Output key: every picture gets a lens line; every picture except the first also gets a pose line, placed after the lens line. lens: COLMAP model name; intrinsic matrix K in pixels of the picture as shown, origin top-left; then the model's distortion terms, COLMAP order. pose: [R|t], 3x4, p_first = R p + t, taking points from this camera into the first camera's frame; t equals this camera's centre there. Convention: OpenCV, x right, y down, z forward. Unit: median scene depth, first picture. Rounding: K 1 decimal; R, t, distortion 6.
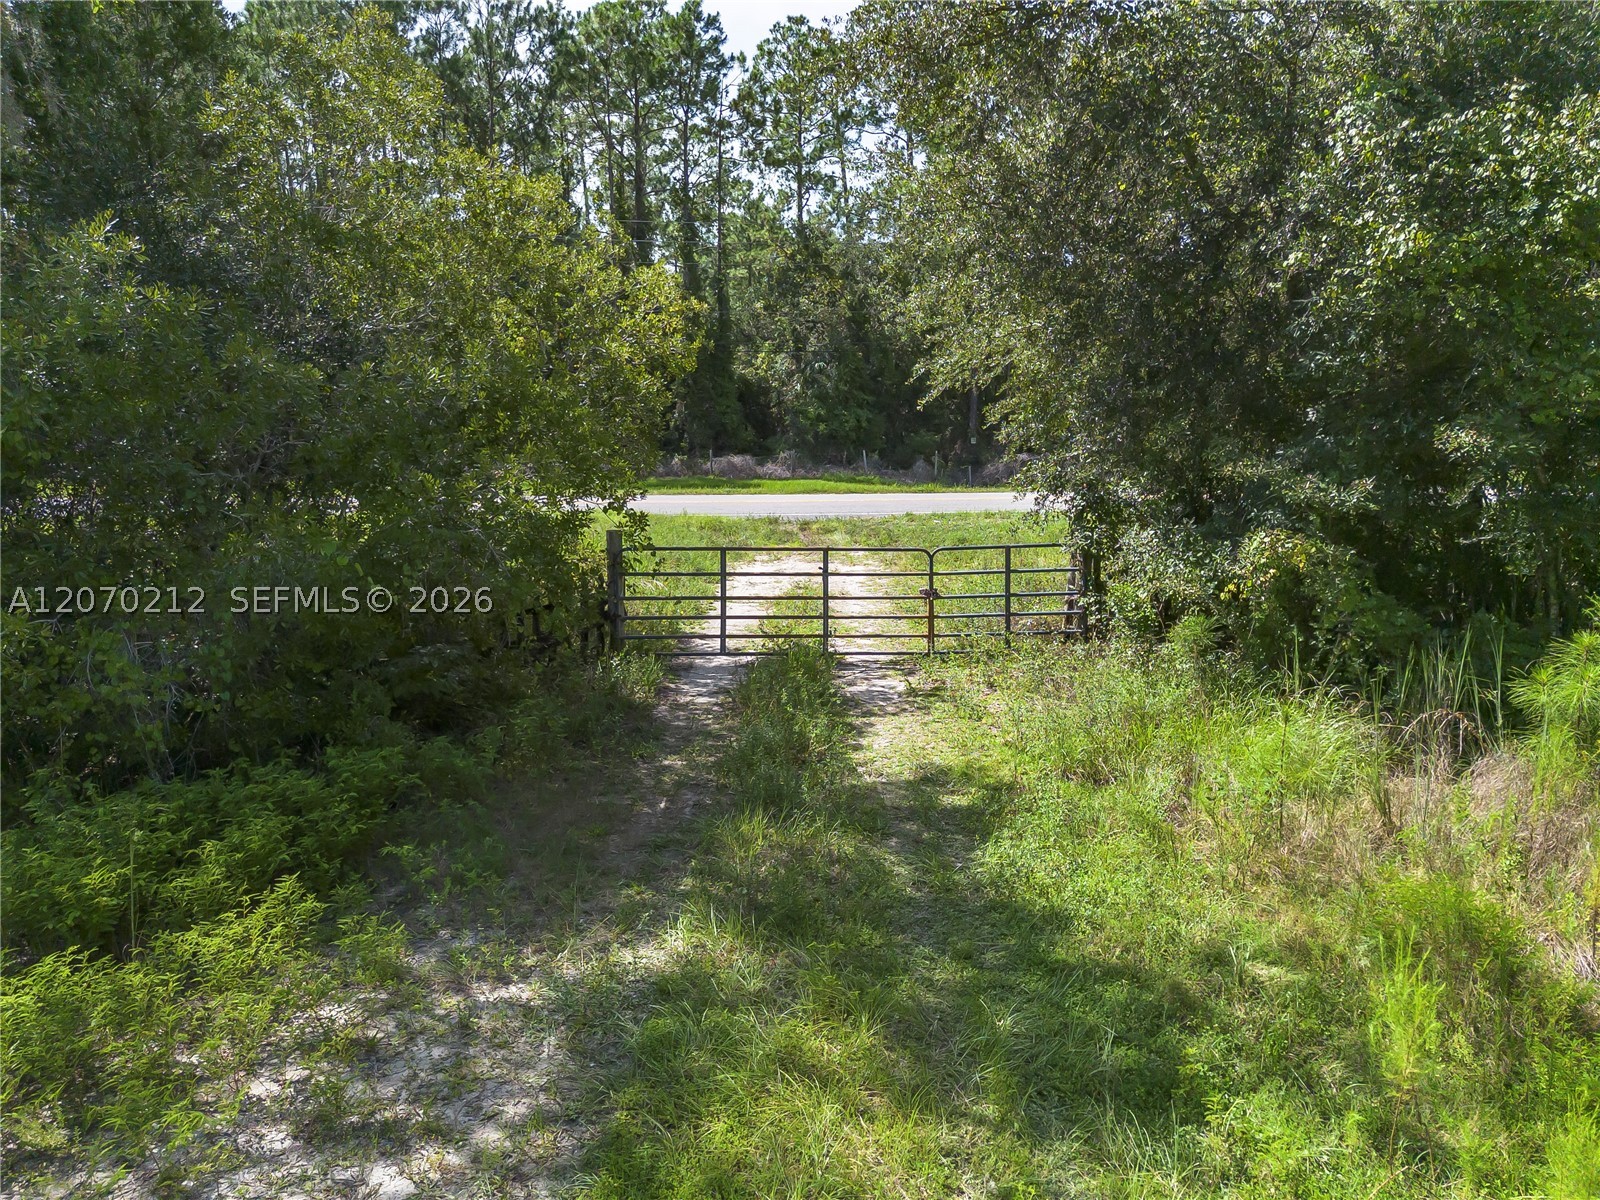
lens RADIAL K [[1153.7, 0, 800.0], [0, 1153.7, 600.0], [0, 0, 1]] dist [0.048051, 0.000426]
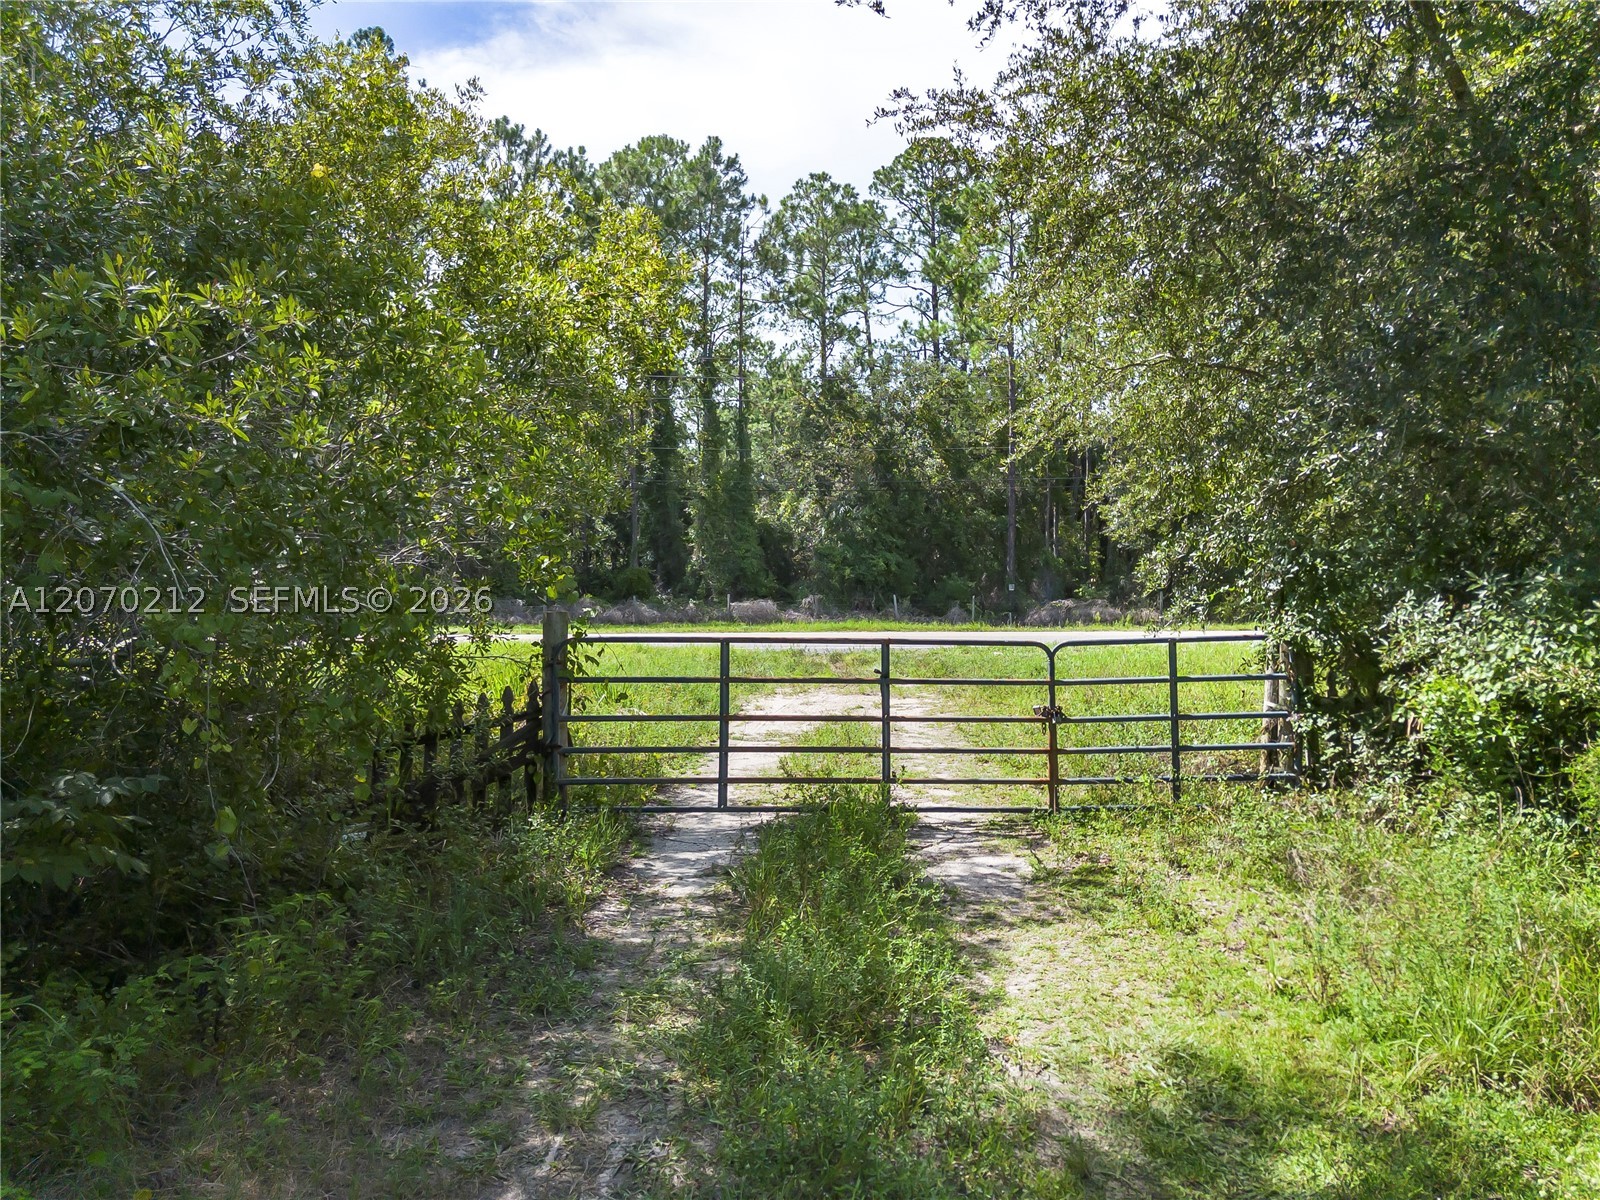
lens RADIAL K [[1153.7, 0, 800.0], [0, 1153.7, 600.0], [0, 0, 1]] dist [0.048051, 0.000426]
pose [[0.999831, -0.001669, -0.018321, -0.003508], [-0.000976, 0.989667, -0.143380, 0.006326], [0.018371, 0.143374, 0.989498, 0.096868]]
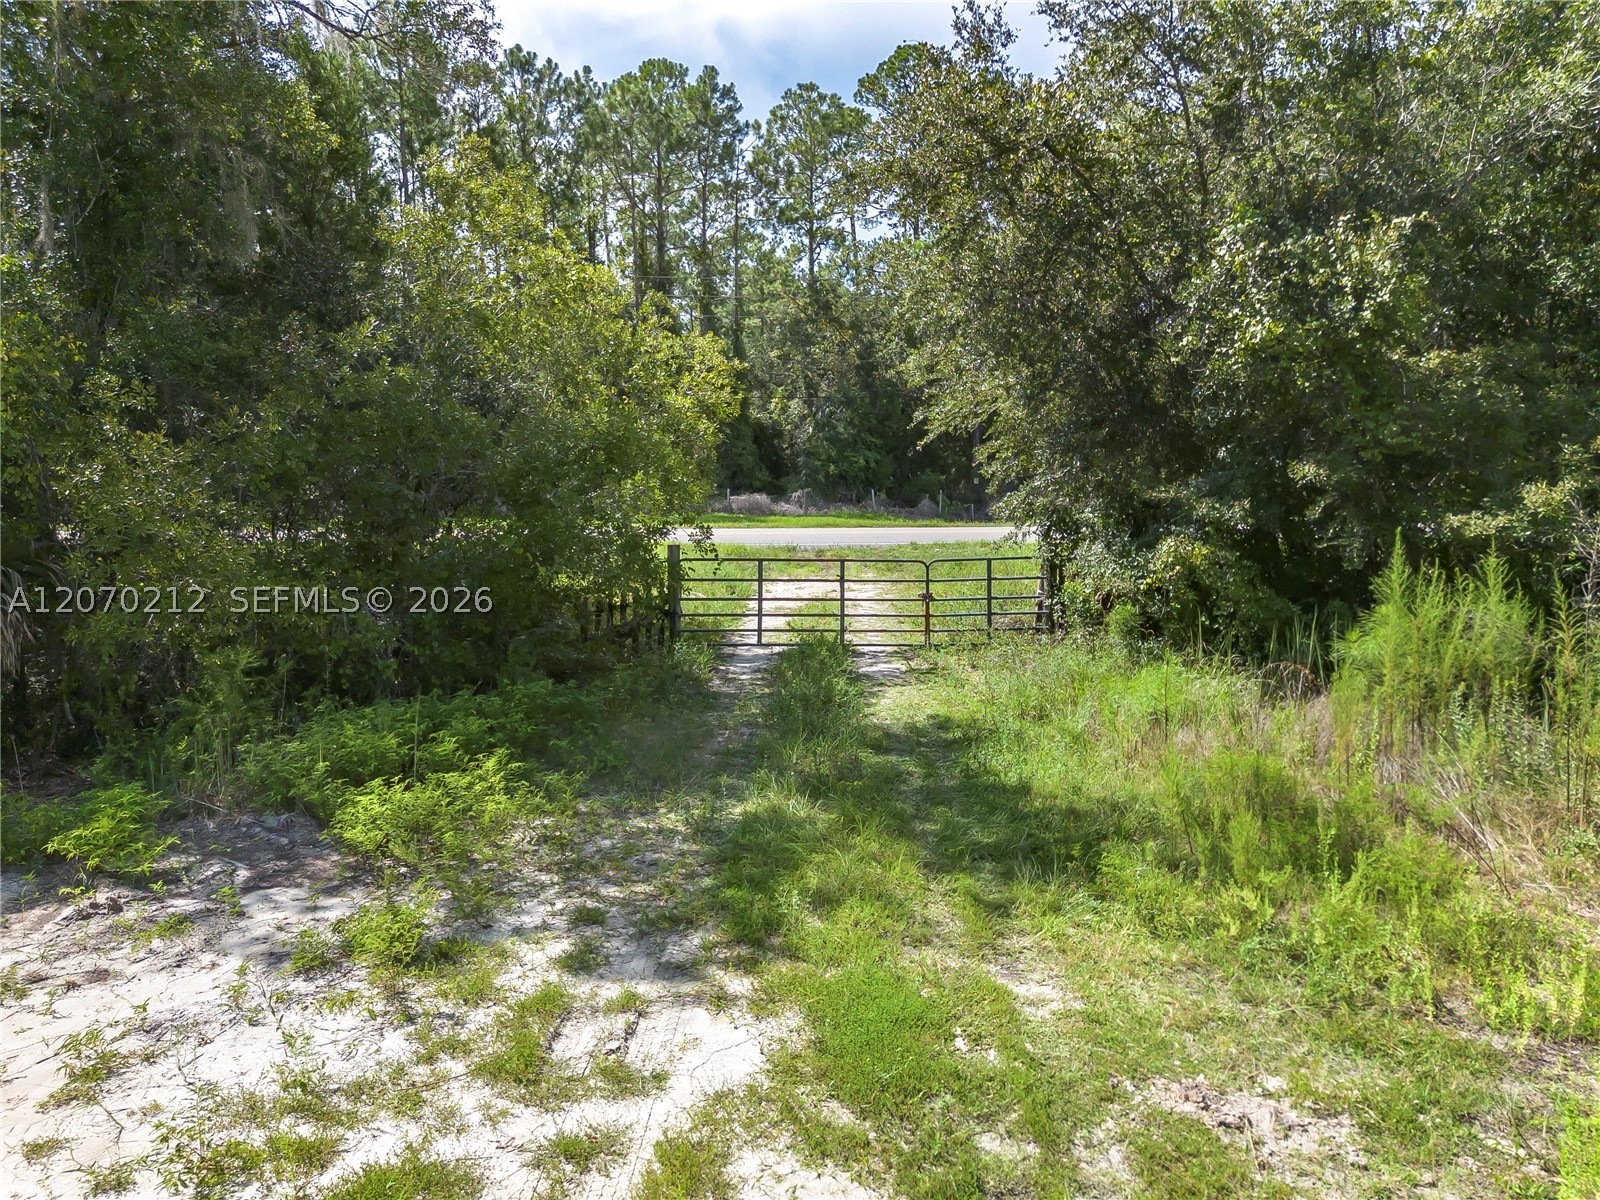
lens RADIAL K [[1165.7, 0, 829.2], [0, 1165.7, 585.2], [0, 0, 1]] dist [0.054207, -0.000115]
pose [[0.999845, -0.000696, 0.017582, -0.003642], [0.001574, 0.998749, -0.049985, 0.011882], [-0.017525, 0.050005, 0.998595, -0.066060]]
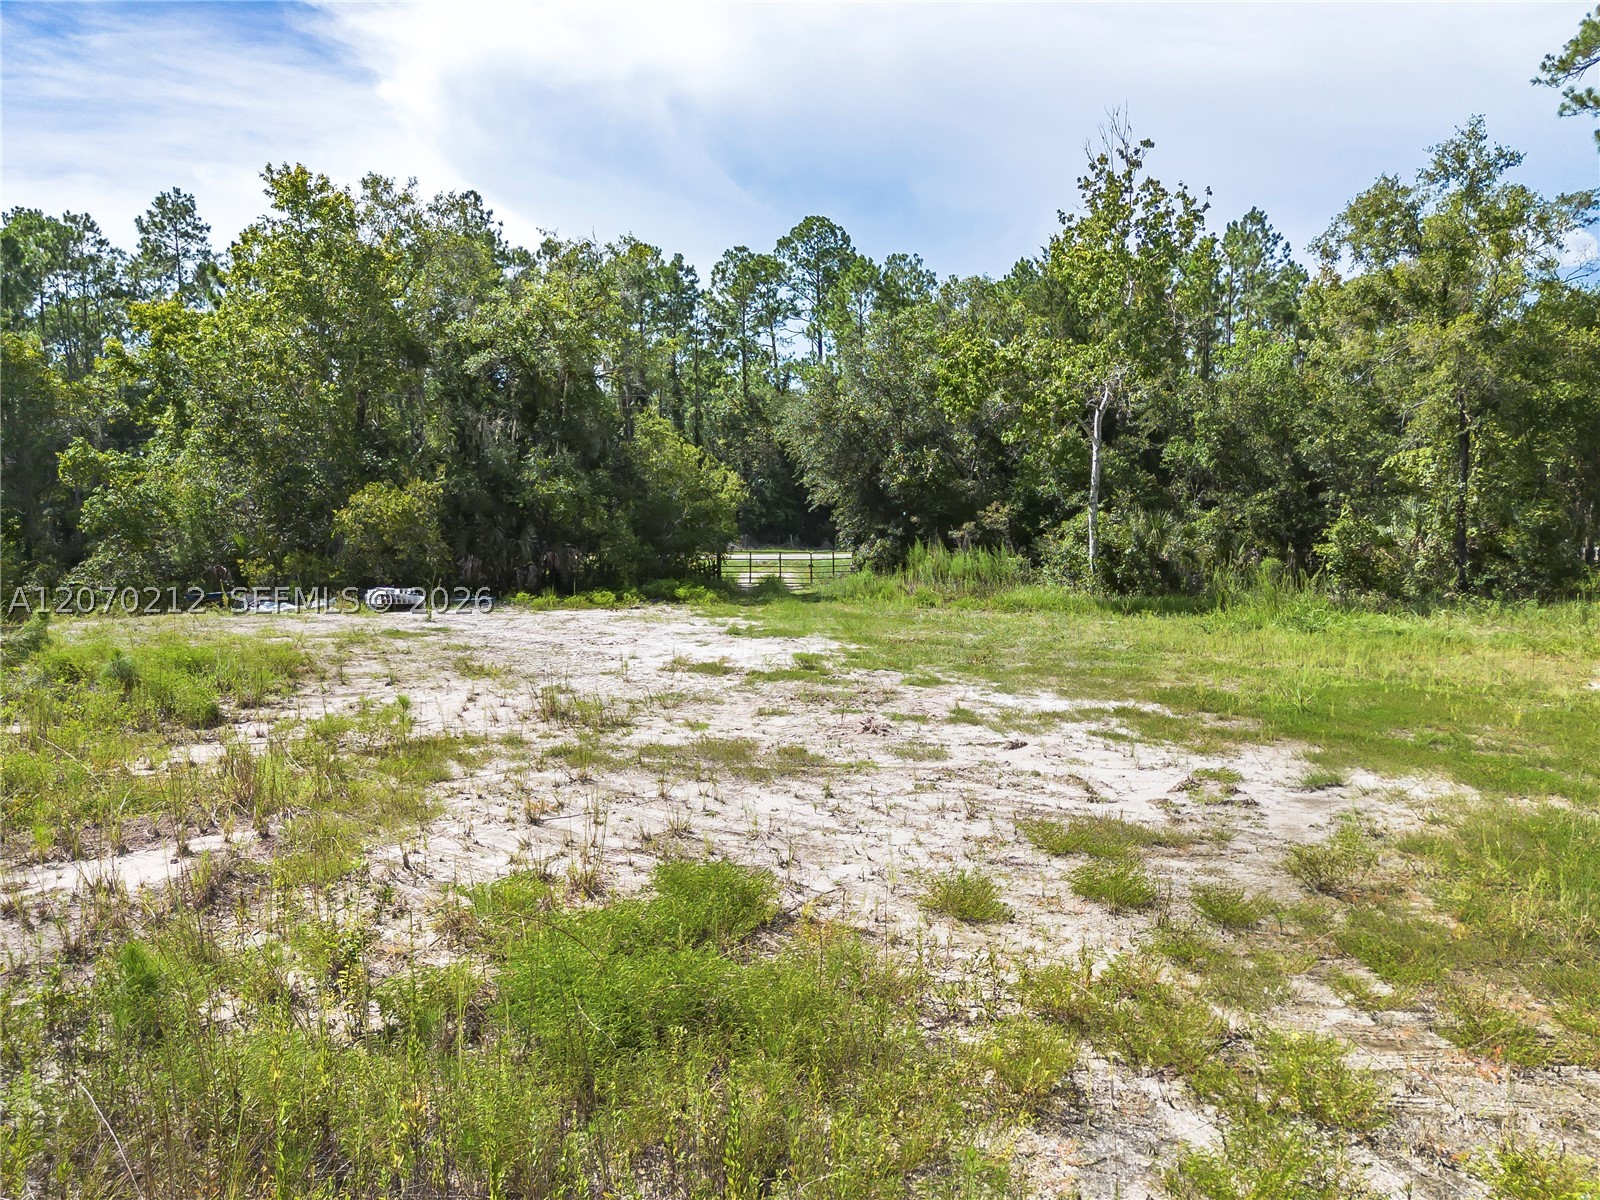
lens RADIAL K [[1153.7, 0, 800.0], [0, 1153.7, 600.0], [0, 0, 1]] dist [0.048051, 0.000426]
pose [[0.998099, -0.011850, 0.060481, -0.031522], [0.016846, 0.996427, -0.082762, 0.095158], [-0.059284, 0.083623, 0.994732, -0.602215]]
